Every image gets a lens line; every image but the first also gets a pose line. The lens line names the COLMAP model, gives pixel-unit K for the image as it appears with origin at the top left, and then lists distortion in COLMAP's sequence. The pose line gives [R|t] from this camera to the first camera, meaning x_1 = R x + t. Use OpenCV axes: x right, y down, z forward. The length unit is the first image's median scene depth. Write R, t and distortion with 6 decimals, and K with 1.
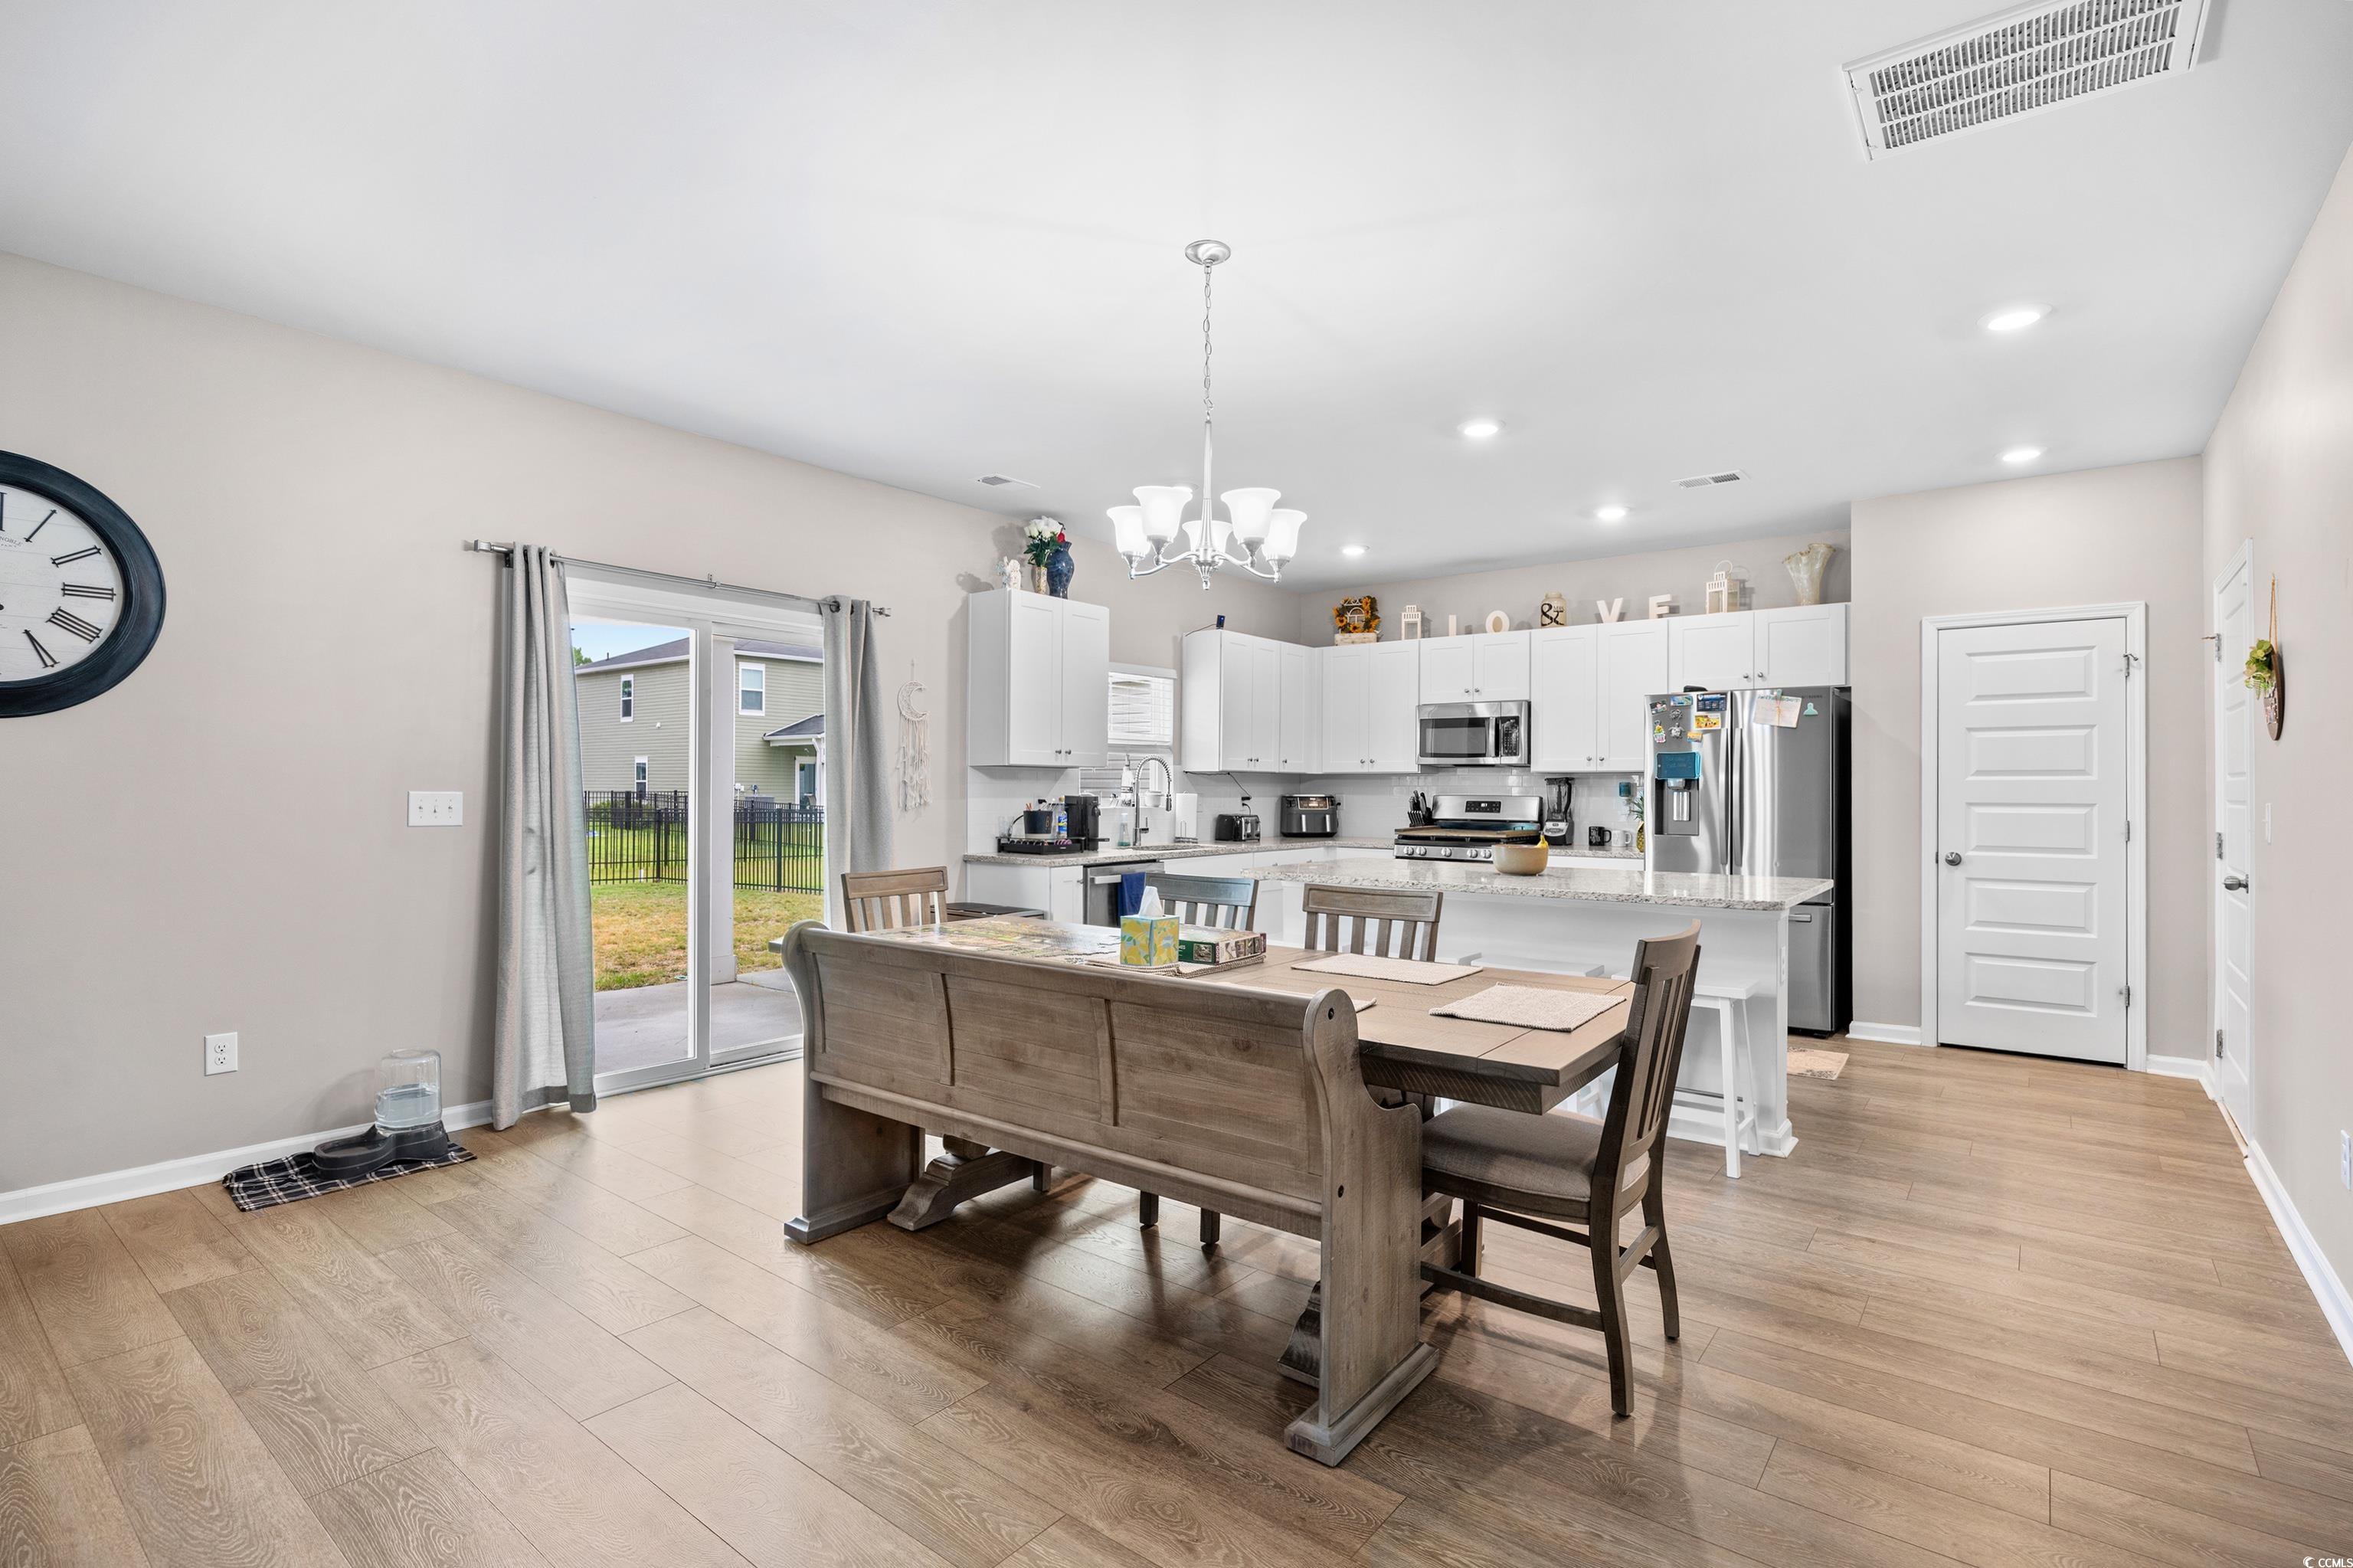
lens RADIAL K [[1113.5, 0, 1174.5], [0, 1113.5, 786.8], [0, 0, 1]] dist [-0.003972, -0.000318]
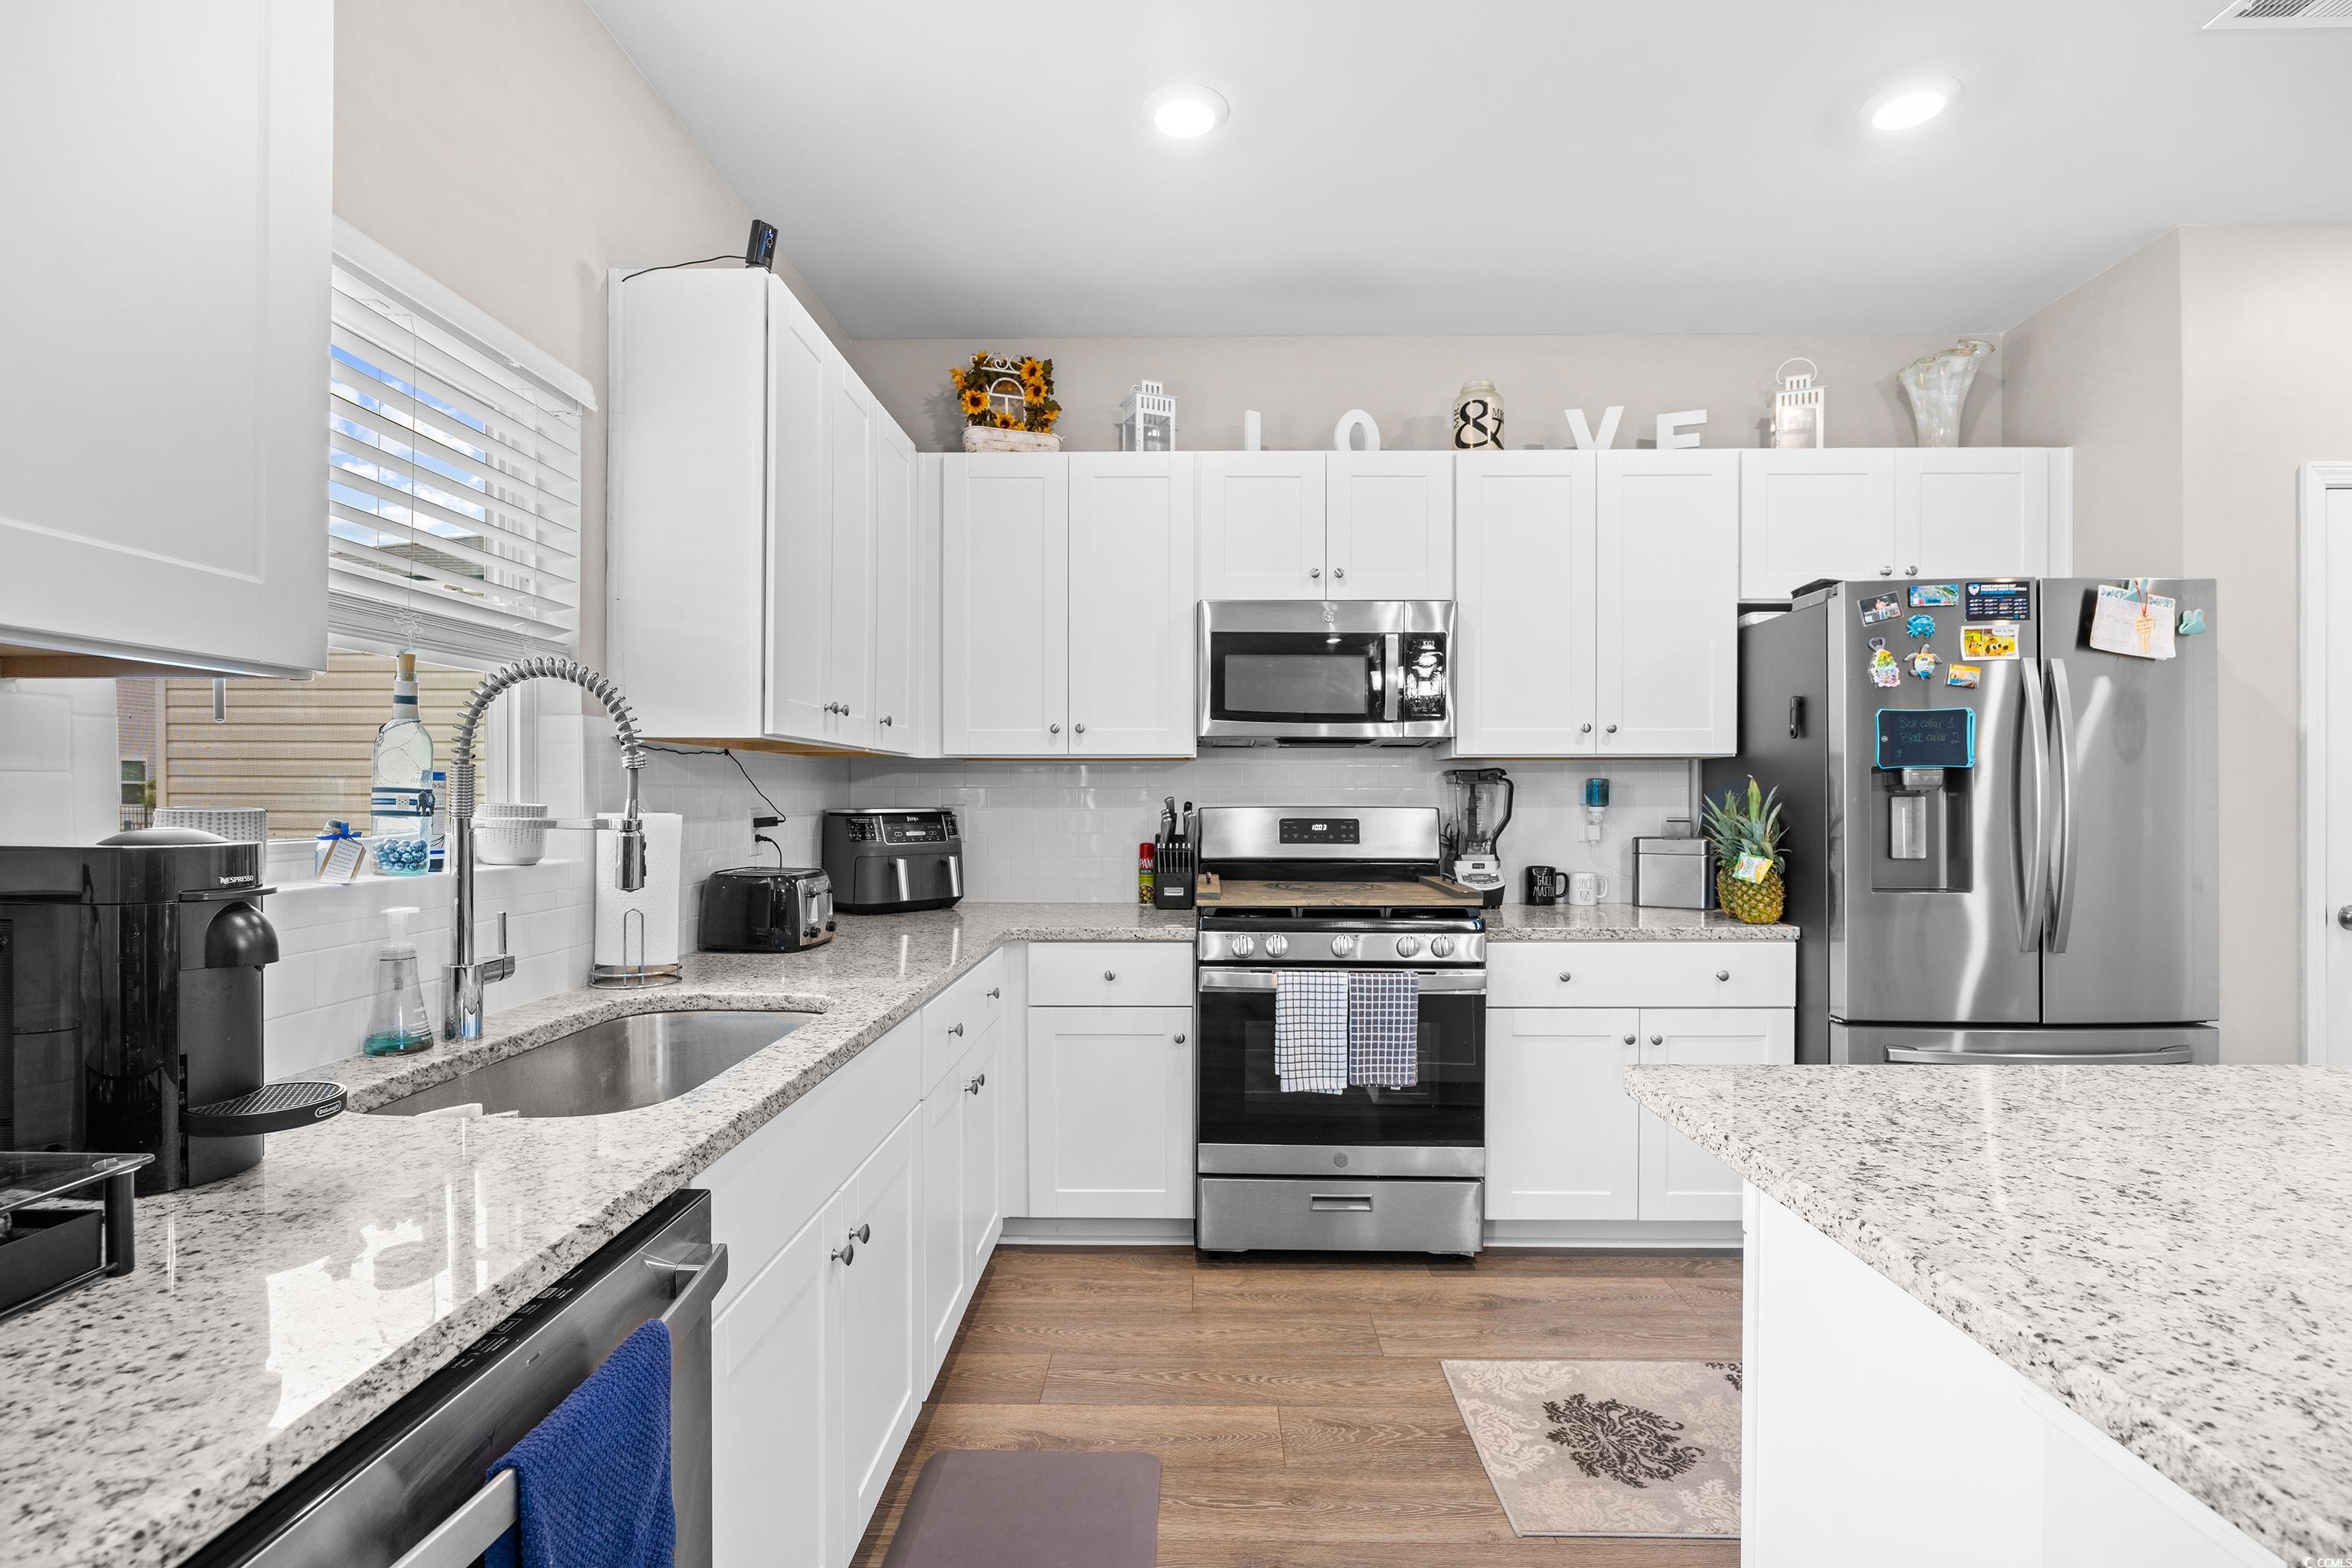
lens RADIAL K [[1113.0, 0, 1173.9], [0, 1113.0, 793.9], [0, 0, 1]] dist [-0.003972, -0.000318]
pose [[0.800317, -0.004067, 0.599563, -0.050484], [0.002134, 0.999990, 0.003934, 0.000539], [-0.599573, -0.001870, 0.800318, 0.682155]]
